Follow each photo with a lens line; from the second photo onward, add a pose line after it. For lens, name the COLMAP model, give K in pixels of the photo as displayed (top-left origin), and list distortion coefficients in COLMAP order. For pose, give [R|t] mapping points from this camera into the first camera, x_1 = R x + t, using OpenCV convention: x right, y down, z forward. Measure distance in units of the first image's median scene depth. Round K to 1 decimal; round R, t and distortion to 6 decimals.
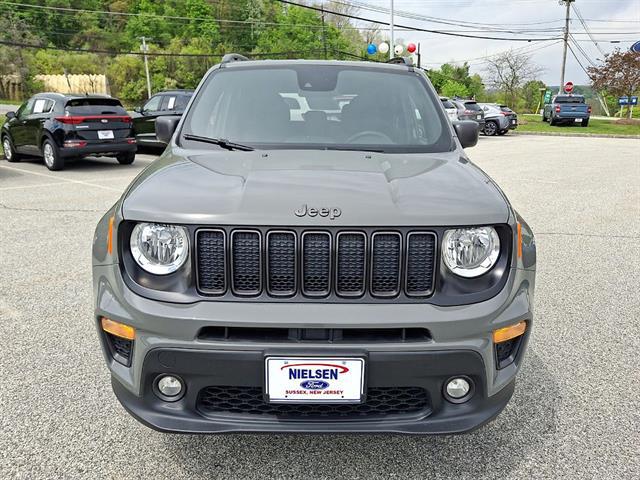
lens RADIAL K [[529.4, 0, 320.0], [0, 529.4, 240.0], [0, 0, 1]] dist [0.006371, -0.001837]
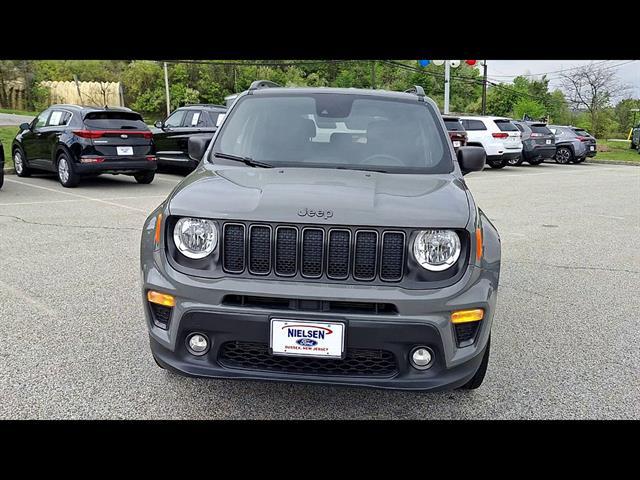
lens RADIAL K [[658.9, 0, 319.4], [0, 658.9, 255.9], [0, 0, 1]] dist [0.062077, -0.017818]
pose [[0.996890, 0.037598, -0.069259, 0.089363], [-0.040936, 0.998036, -0.047412, 0.093968], [0.067341, 0.050099, 0.996471, -0.458406]]
